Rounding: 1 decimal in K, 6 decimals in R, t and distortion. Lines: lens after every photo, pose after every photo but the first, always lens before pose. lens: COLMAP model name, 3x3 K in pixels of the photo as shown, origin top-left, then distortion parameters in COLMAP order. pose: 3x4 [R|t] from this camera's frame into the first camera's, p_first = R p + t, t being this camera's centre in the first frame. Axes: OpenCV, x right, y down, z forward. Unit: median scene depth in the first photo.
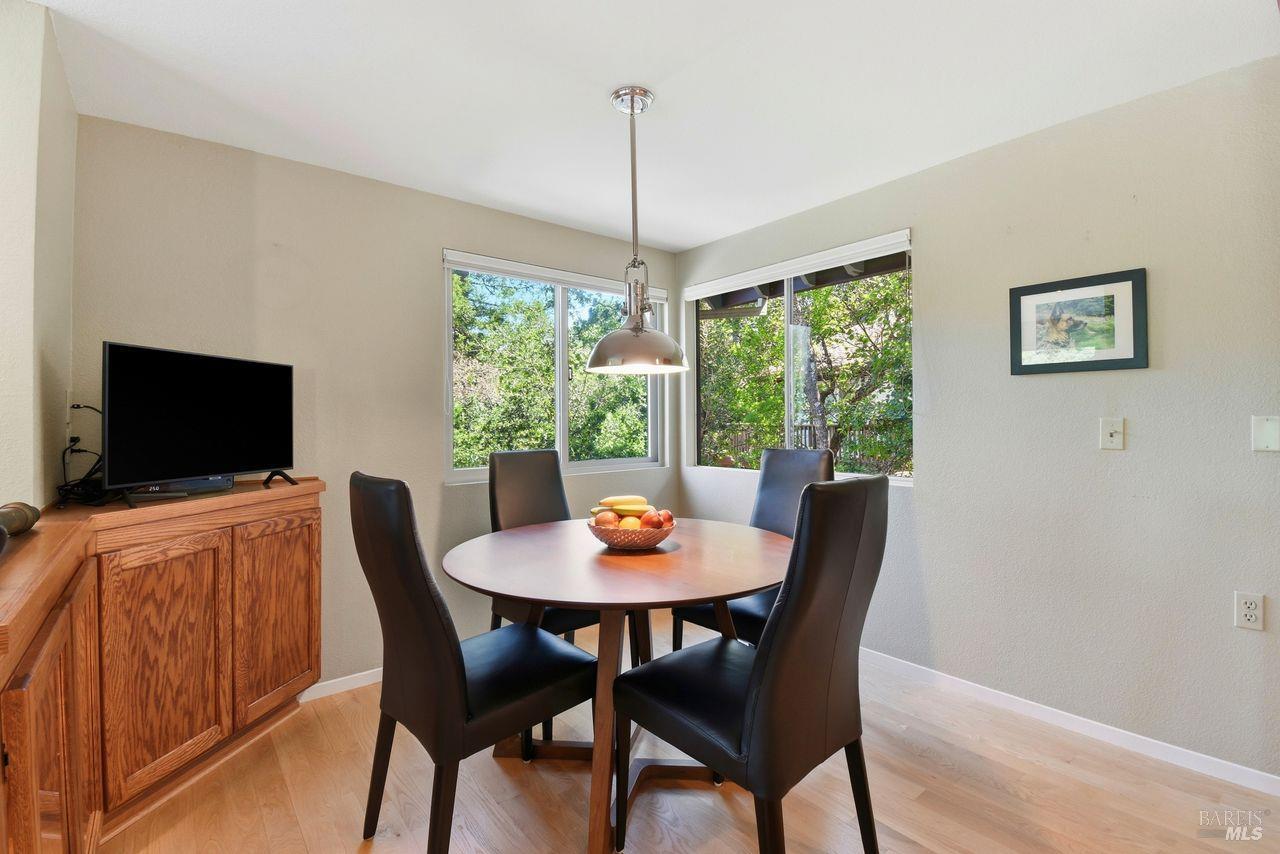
lens RADIAL K [[570.0, 0, 640.5], [0, 570.0, 422.8], [0, 0, 1]] dist [0.000636, -0.018759]
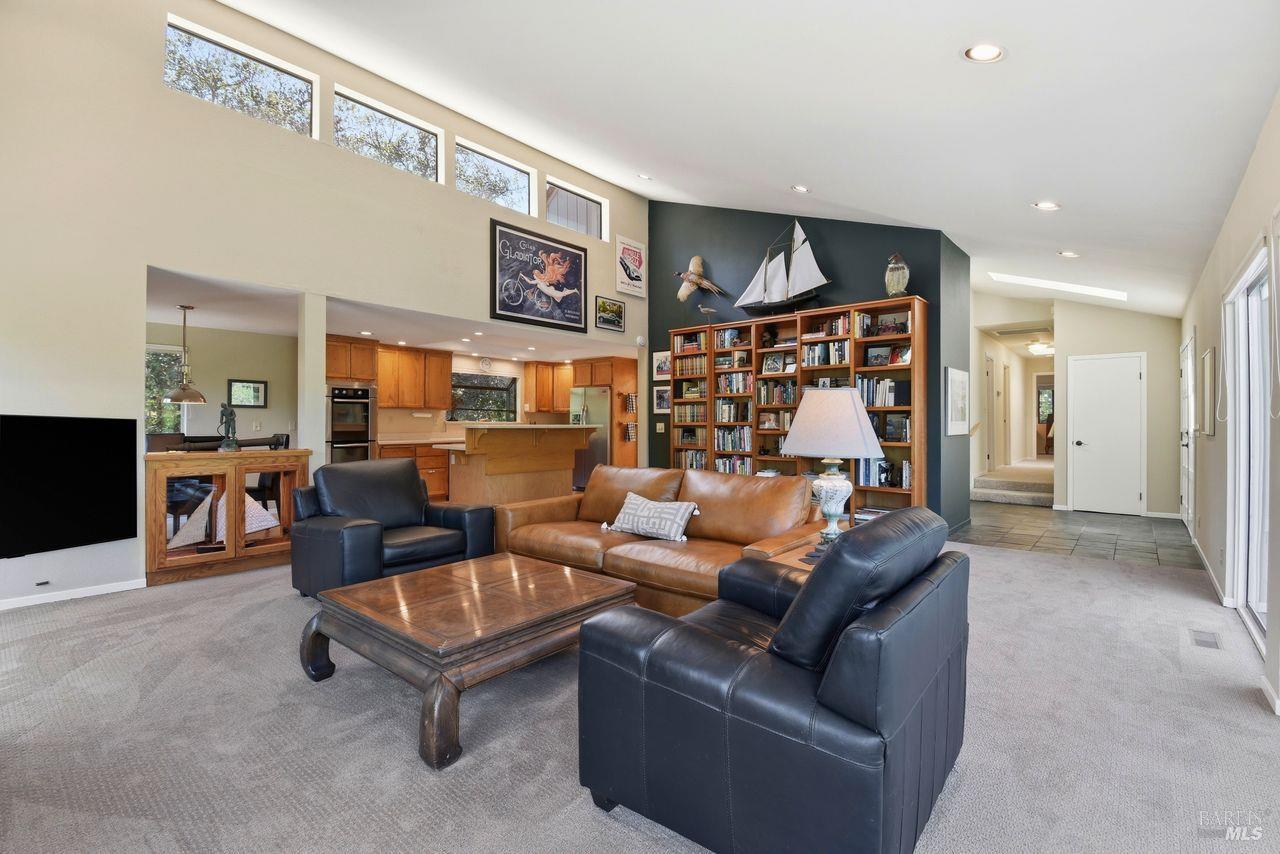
lens RADIAL K [[570.0, 0, 640.5], [0, 570.0, 422.8], [0, 0, 1]] dist [0.000636, -0.018759]
pose [[-0.160699, 0.001382, 0.987002, -2.896166], [-0.002748, 0.999995, -0.001847, -0.003727], [-0.987000, -0.003009, -0.160694, -0.739619]]
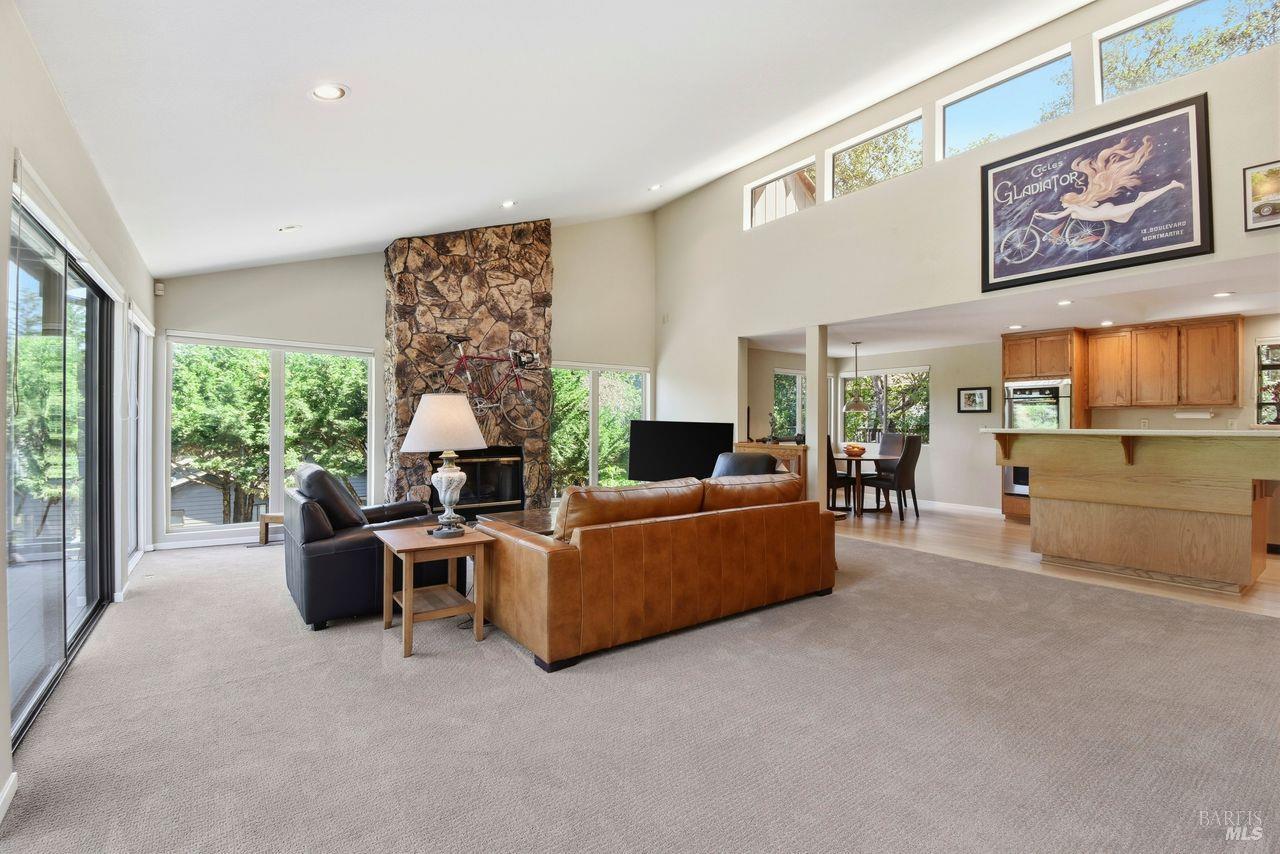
lens RADIAL K [[570.0, 0, 640.5], [0, 570.0, 422.8], [0, 0, 1]] dist [0.000636, -0.018759]
pose [[0.997570, 0.003770, -0.069567, -1.119625], [-0.003995, 0.999987, -0.003098, -0.006530], [0.069554, 0.003369, 0.997573, -2.806003]]
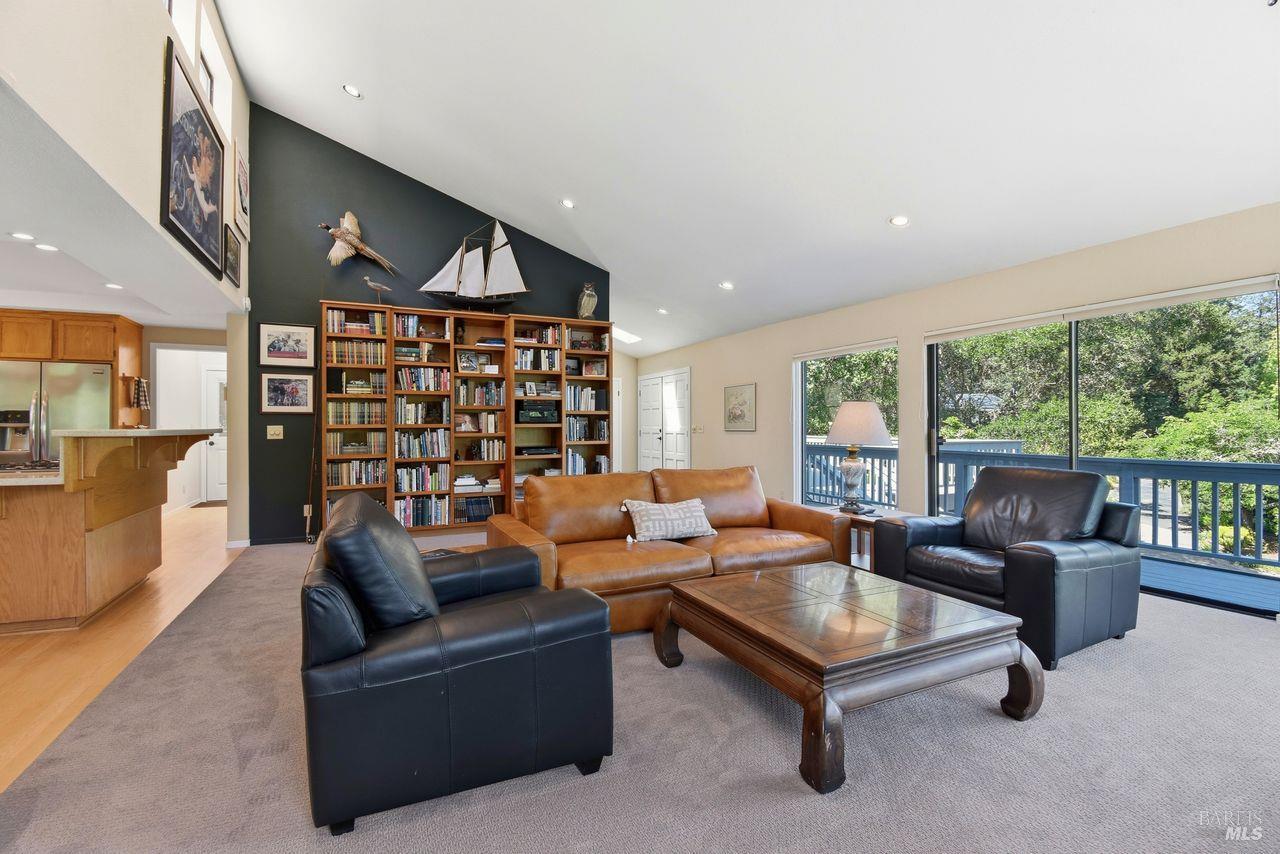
lens RADIAL K [[570.0, 0, 640.5], [0, 570.0, 422.8], [0, 0, 1]] dist [0.000636, -0.018759]
pose [[-0.967683, 0.004330, 0.252131, -1.501248], [0.002688, 0.999973, -0.006857, -0.000346], [-0.252154, -0.005957, -0.967669, 0.678208]]
